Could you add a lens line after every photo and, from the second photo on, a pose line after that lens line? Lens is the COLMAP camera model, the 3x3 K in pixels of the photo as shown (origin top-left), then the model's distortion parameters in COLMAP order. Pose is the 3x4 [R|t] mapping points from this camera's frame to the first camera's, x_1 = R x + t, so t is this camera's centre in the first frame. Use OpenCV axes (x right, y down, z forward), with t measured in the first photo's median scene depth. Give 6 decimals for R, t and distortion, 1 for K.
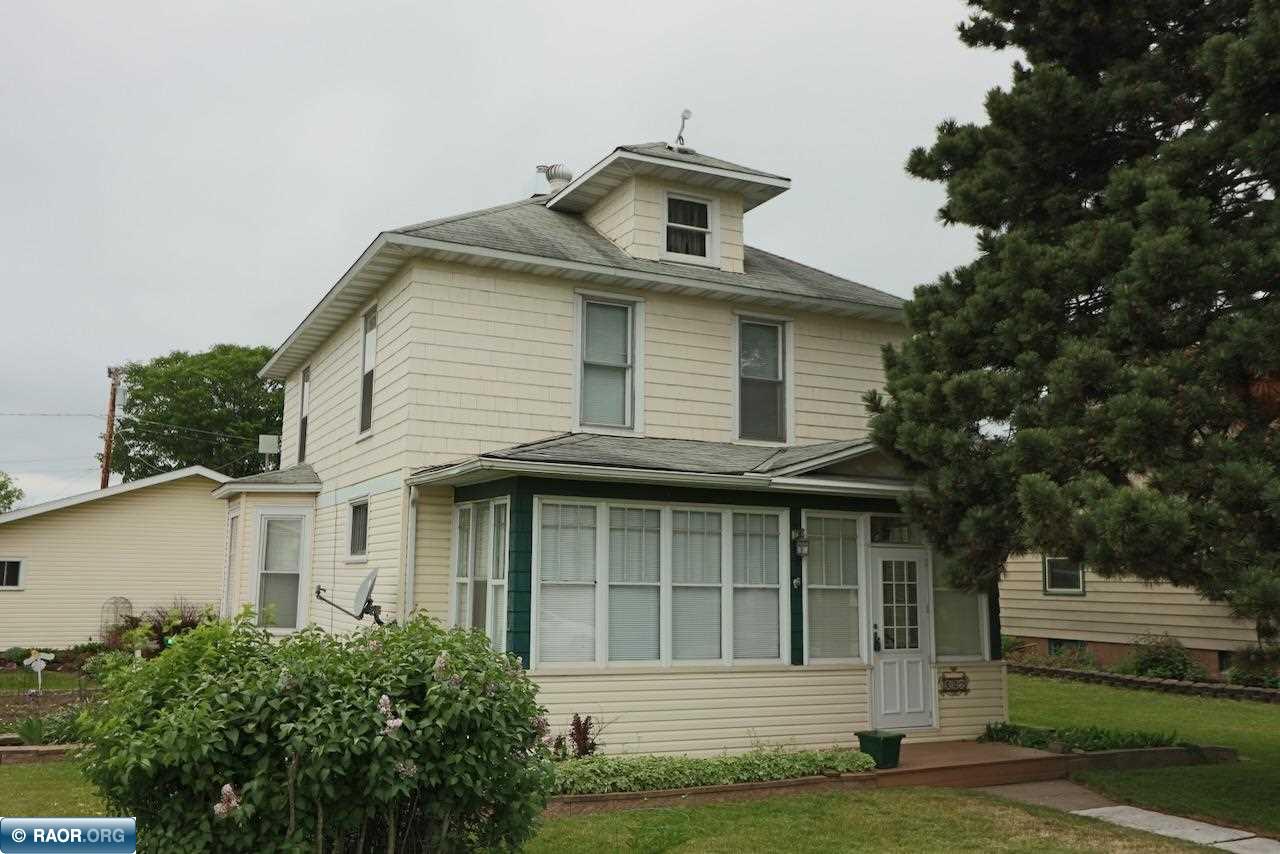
lens RADIAL K [[1123.2, 0, 640.0], [0, 1123.2, 427.0], [0, 0, 1]] dist [0.009087, 0.003035]
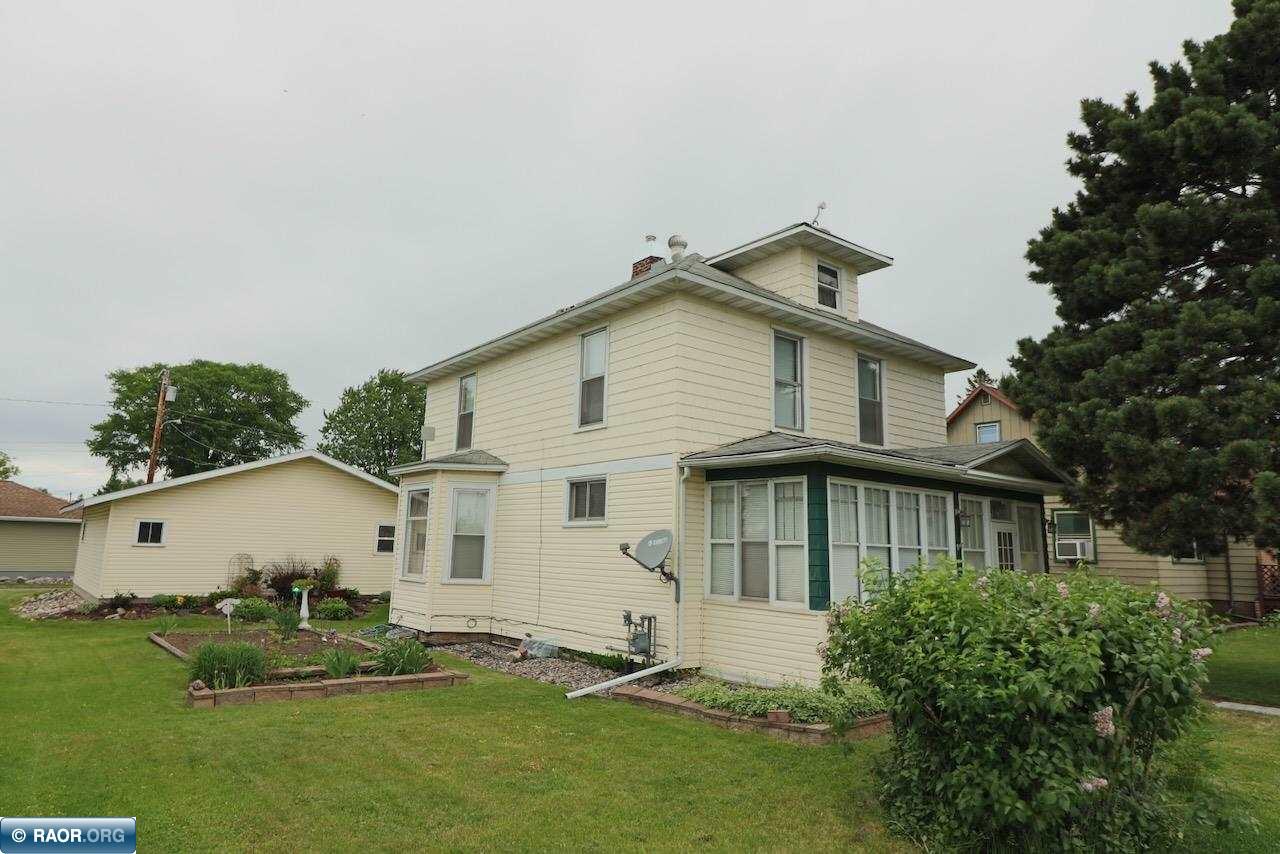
lens RADIAL K [[782.9, 0, 638.6], [0, 782.9, 423.1], [0, 0, 1]] dist [0.000945, 0.000385]
pose [[0.977756, 0.045423, 0.204769, -0.374561], [-0.040491, 0.998781, -0.028216, 0.025392], [-0.205801, 0.019297, 0.978403, 0.115626]]
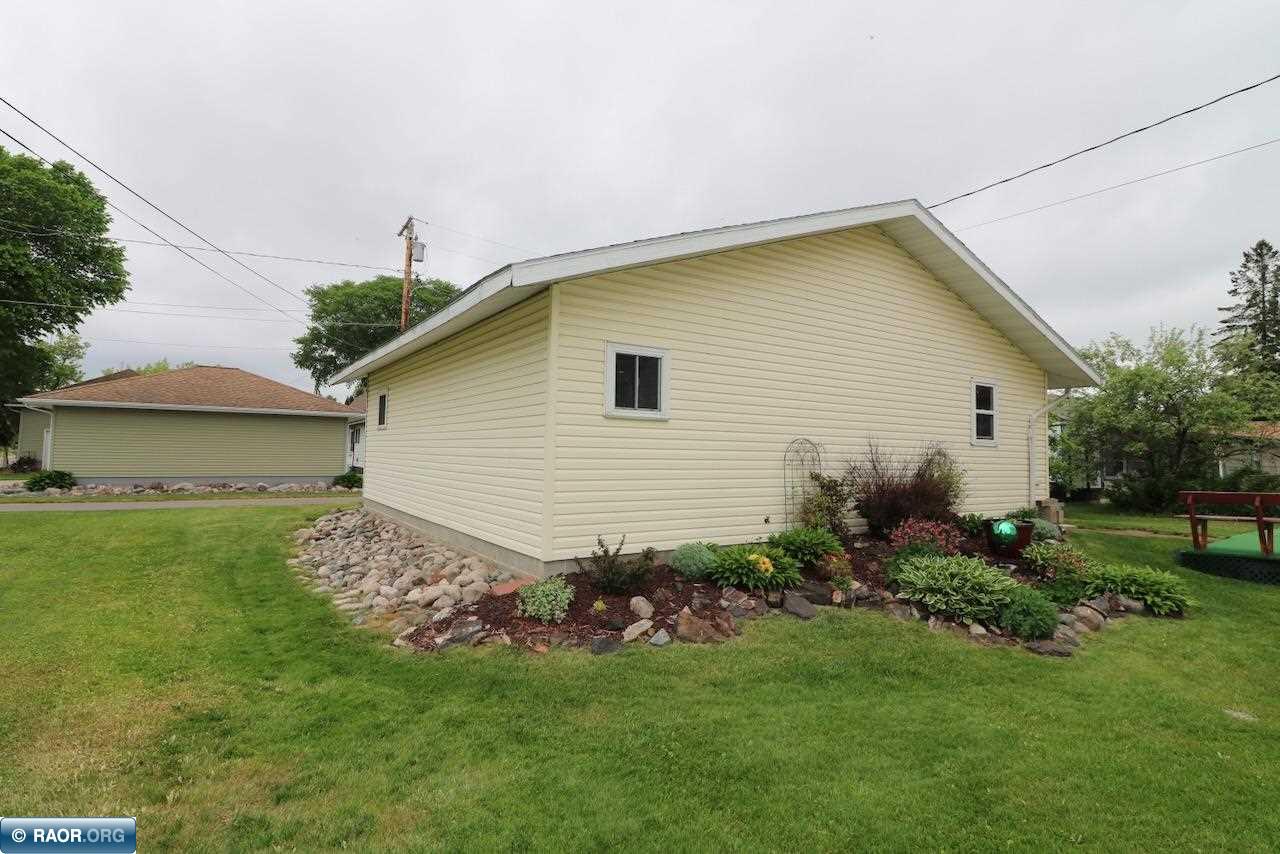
lens RADIAL K [[625.8, 0, 638.3], [0, 625.8, 421.4], [0, 0, 1]] dist [0.000351, -0.012475]
pose [[0.992999, 0.006269, 0.117954, -0.962737], [-0.016733, 0.995986, 0.087931, 0.201824], [-0.116929, -0.089289, 0.989118, 1.231415]]
